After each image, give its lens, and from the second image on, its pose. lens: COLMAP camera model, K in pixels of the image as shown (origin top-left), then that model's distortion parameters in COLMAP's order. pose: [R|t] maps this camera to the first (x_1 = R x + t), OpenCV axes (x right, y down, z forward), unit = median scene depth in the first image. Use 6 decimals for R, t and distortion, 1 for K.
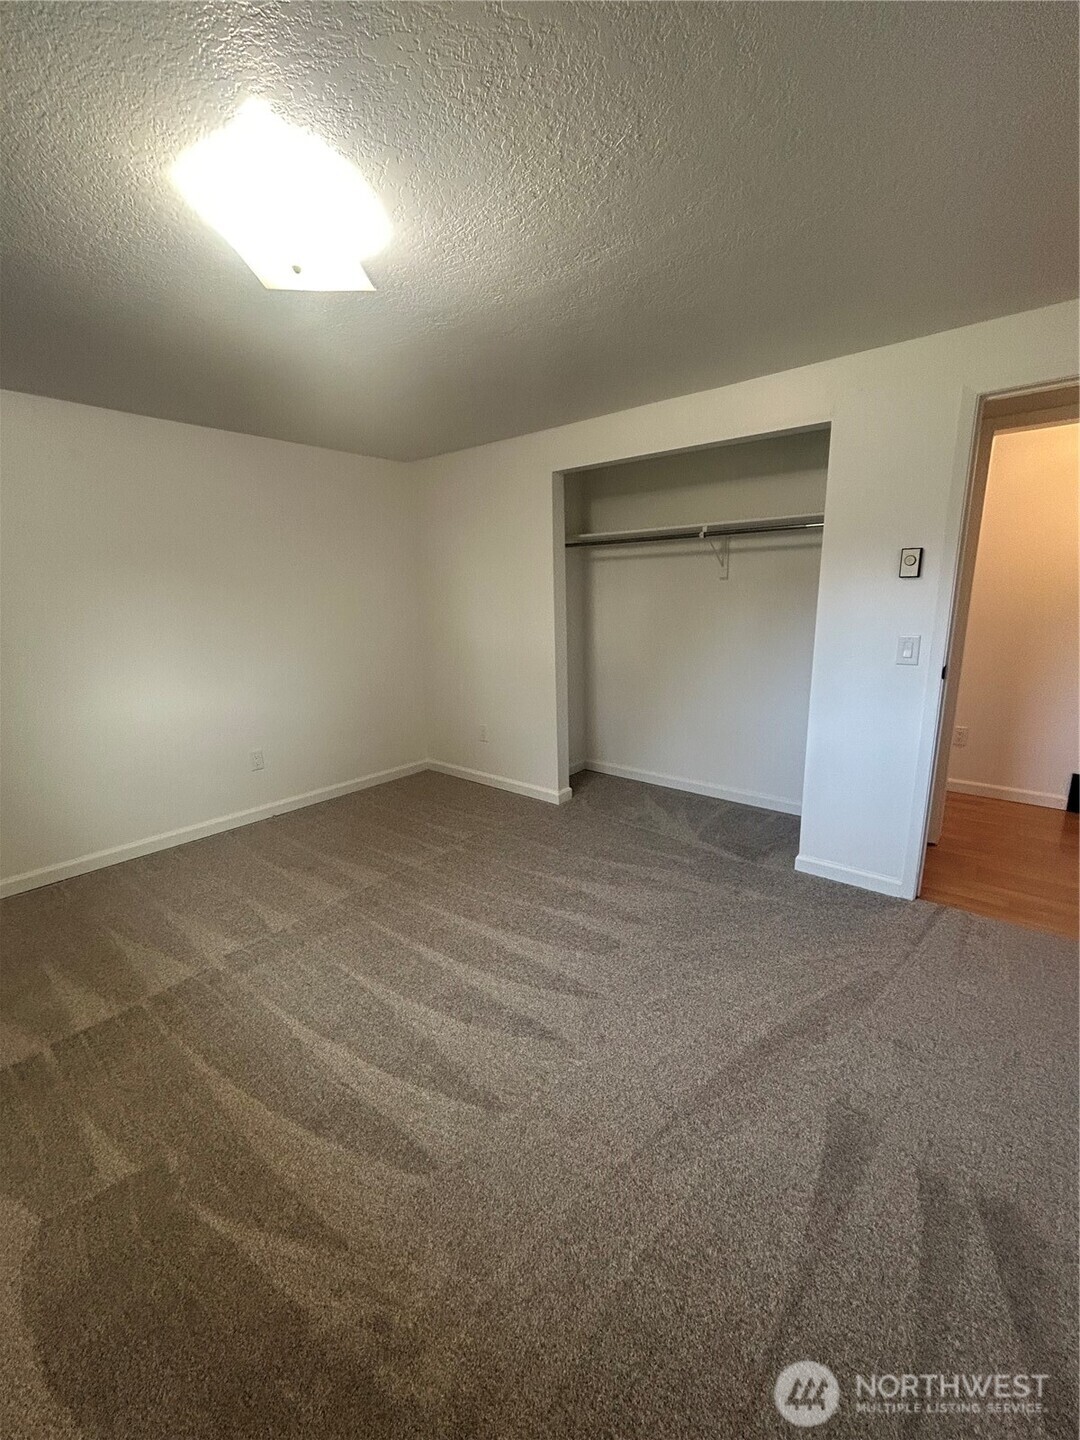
lens RADIAL K [[584.5, 0, 553.0], [0, 584.5, 716.3], [0, 0, 1]] dist [-0.002462, 0.000559]
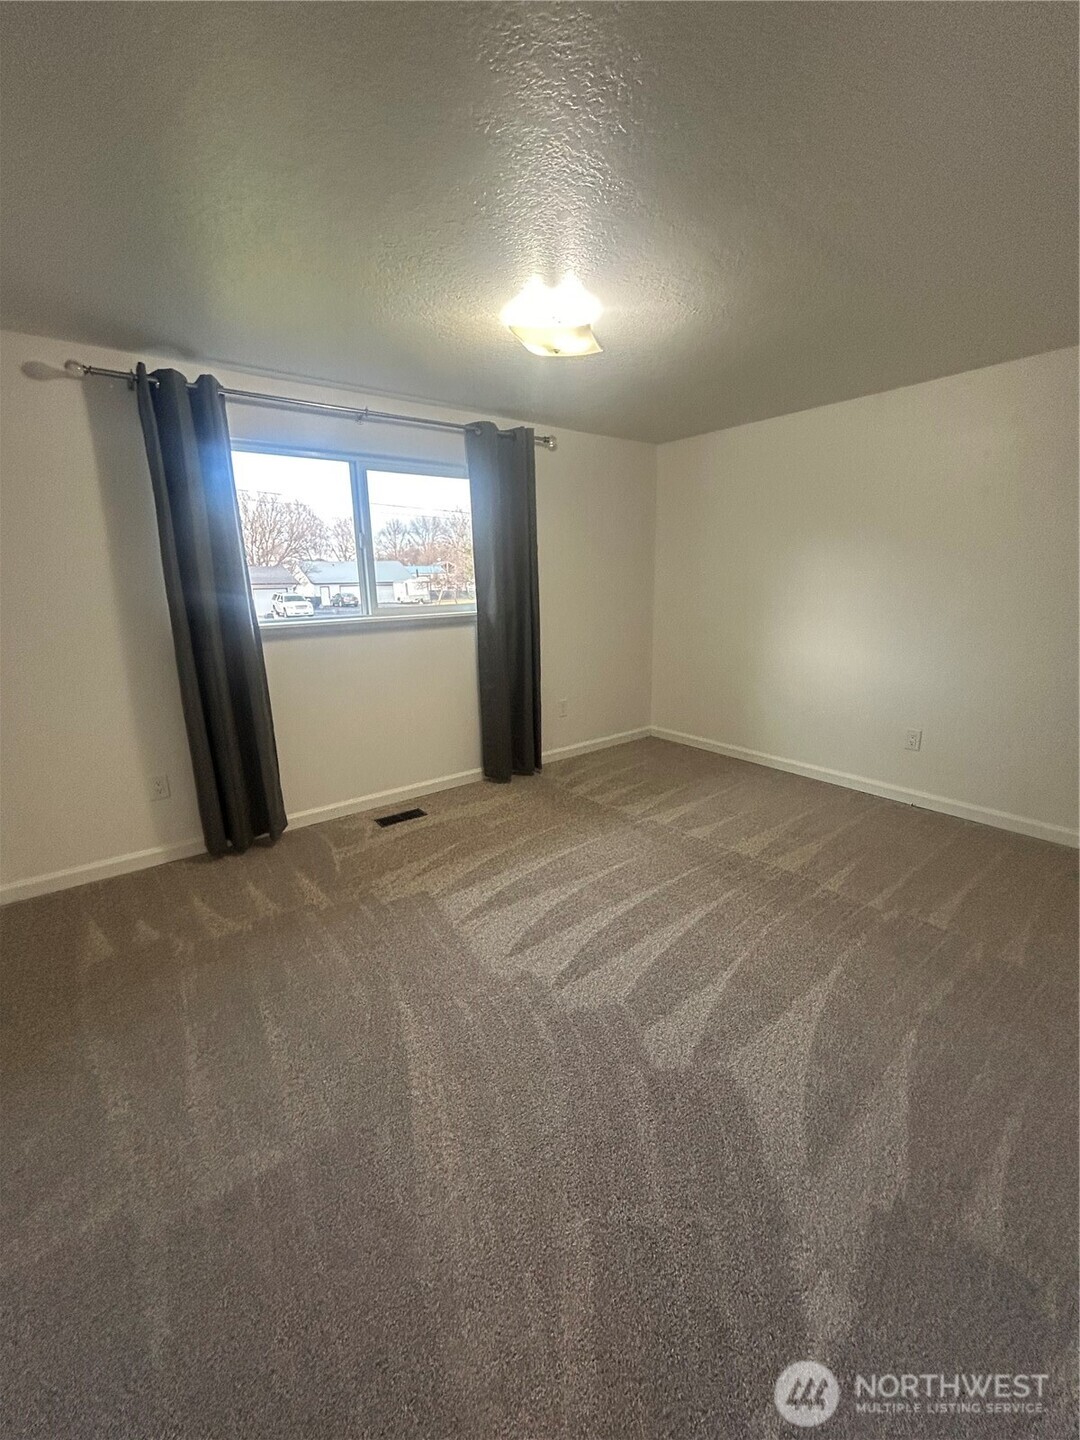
lens RADIAL K [[584.5, 0, 551.2], [0, 584.5, 723.3], [0, 0, 1]] dist [-0.002462, 0.000559]
pose [[-0.201371, 0.264644, -0.943087, 0.735234], [-0.185413, 0.935105, 0.301994, -0.189769], [0.961806, 0.235674, -0.139234, 0.848228]]
